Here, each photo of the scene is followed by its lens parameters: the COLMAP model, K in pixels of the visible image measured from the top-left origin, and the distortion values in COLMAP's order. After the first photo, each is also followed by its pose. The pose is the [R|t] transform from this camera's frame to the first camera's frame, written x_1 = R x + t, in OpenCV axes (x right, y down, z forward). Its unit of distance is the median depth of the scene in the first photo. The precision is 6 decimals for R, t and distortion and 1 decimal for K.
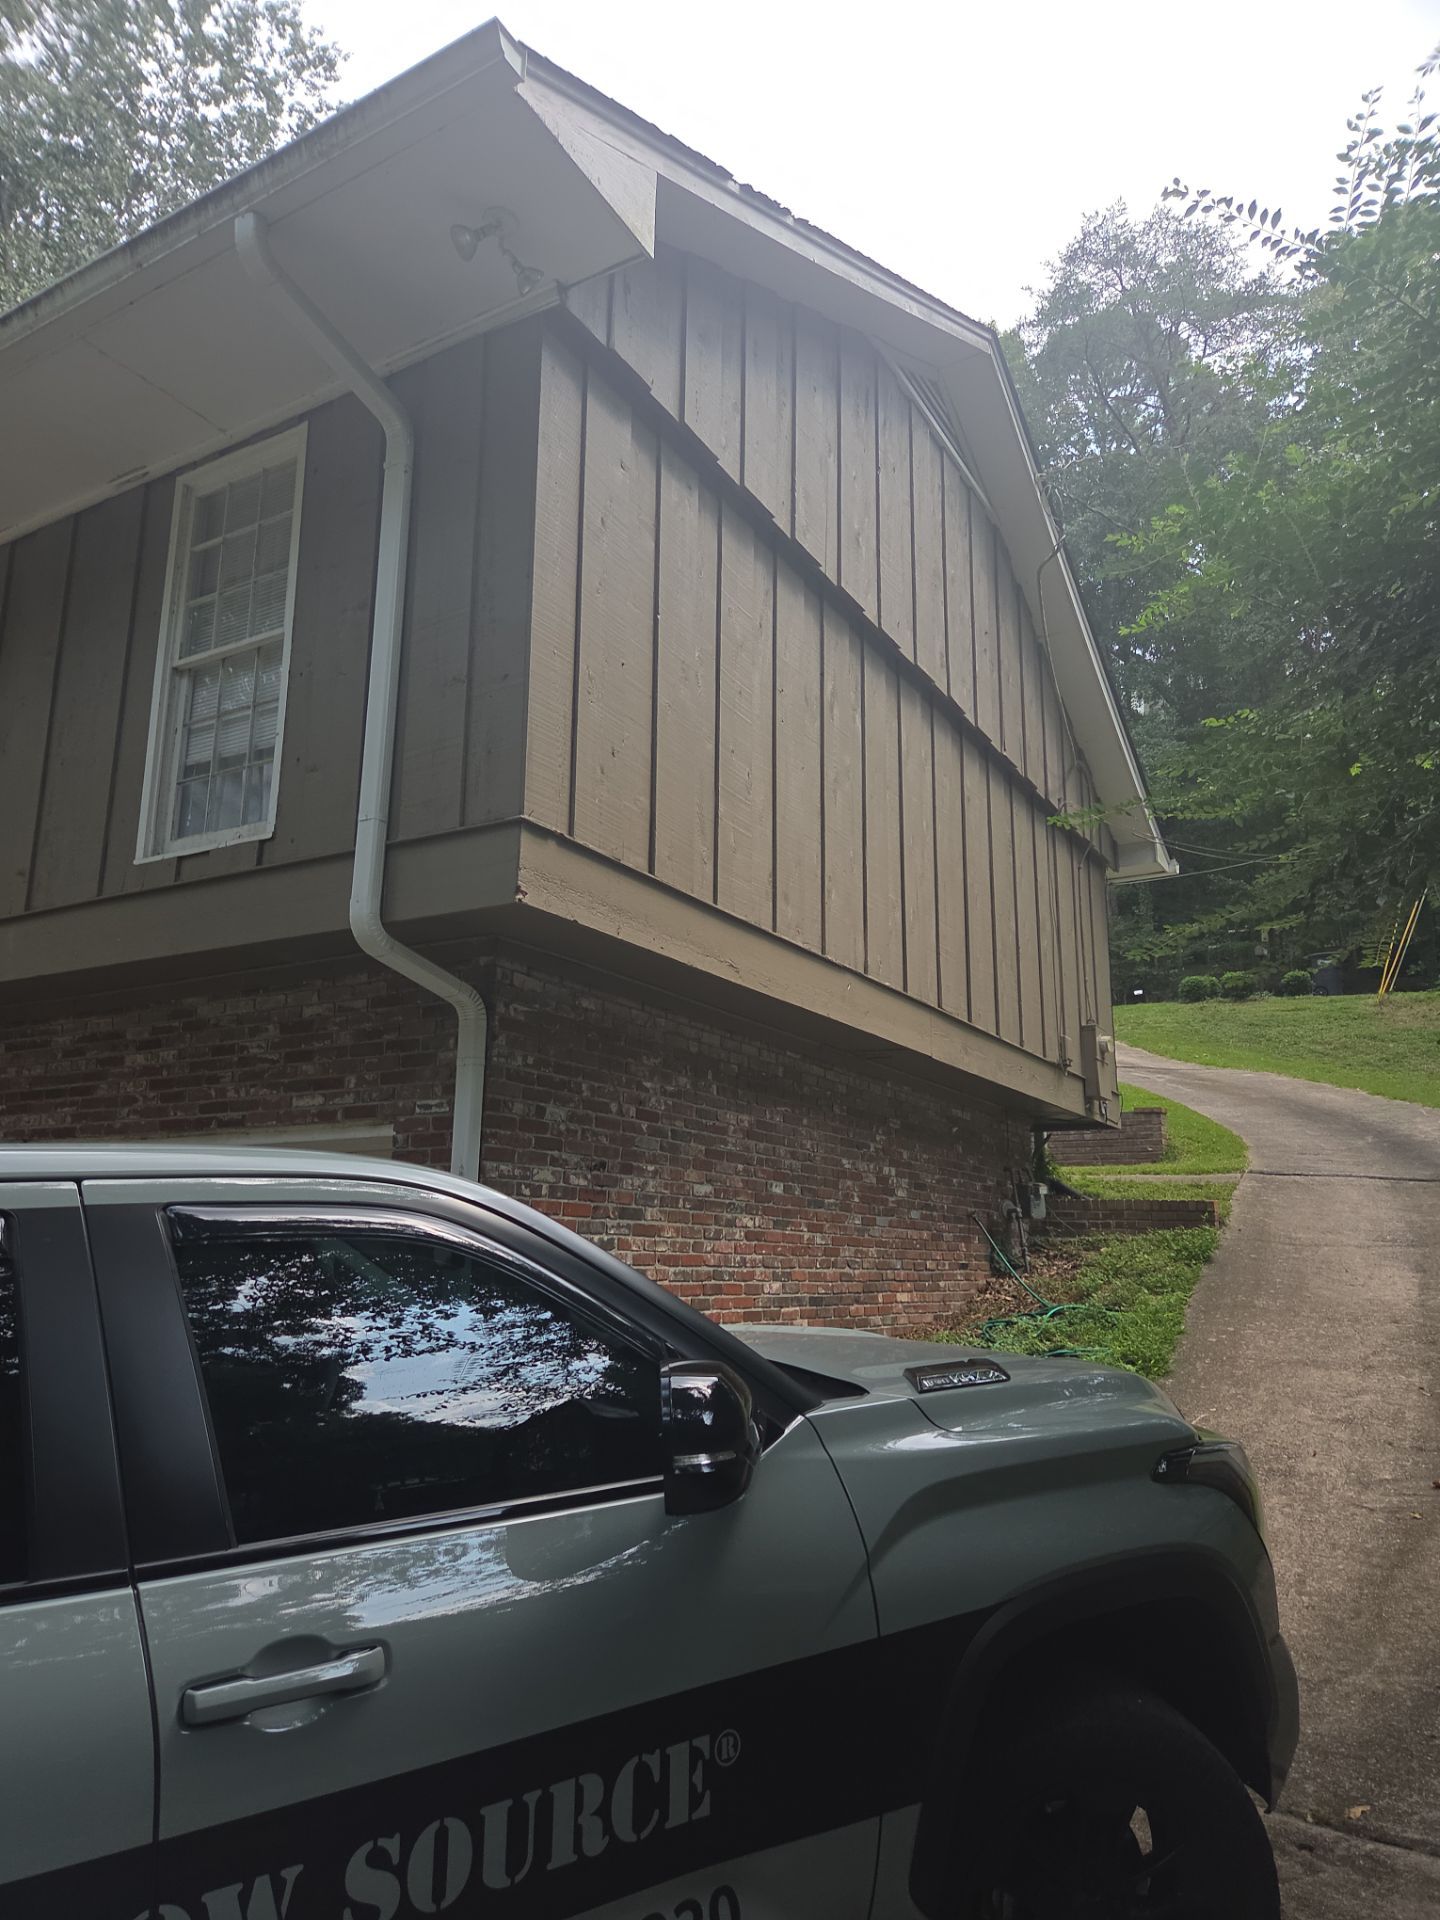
lens RADIAL K [[1301.5, 0, 720.0], [0, 1301.5, 960.0], [0, 0, 1]] dist [0.000112, -0.002077]
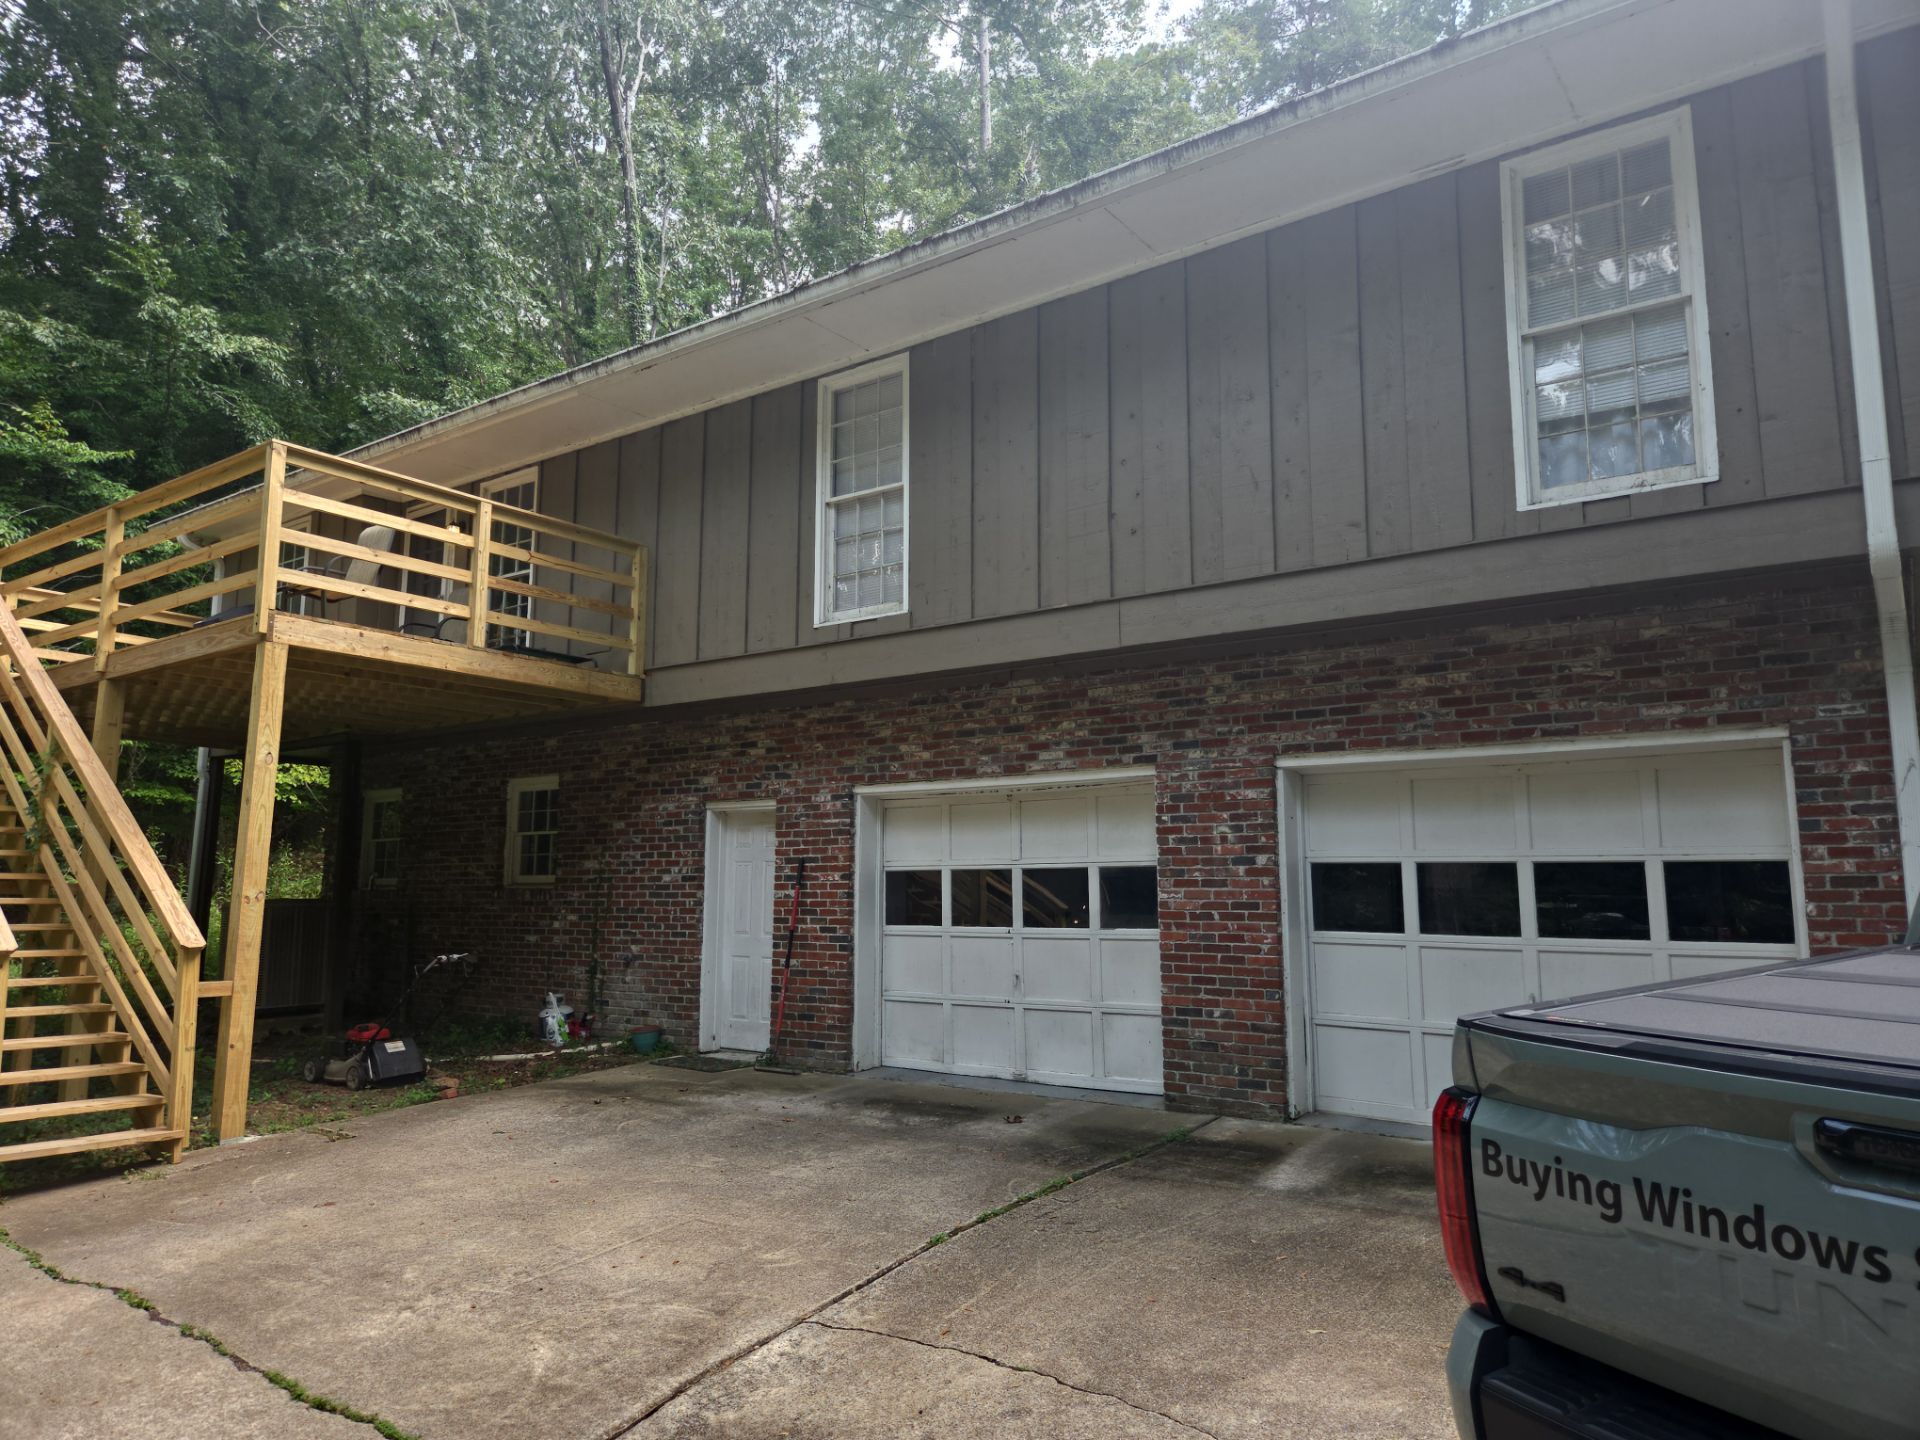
lens RADIAL K [[1301.5, 0, 960.0], [0, 1301.5, 720.0], [0, 0, 1]] dist [0.000112, -0.002077]
pose [[0.984387, -0.023537, -0.174438, -0.699826], [0.039956, 0.995029, 0.091219, -0.013055], [0.171423, -0.096765, 0.980434, -0.232024]]
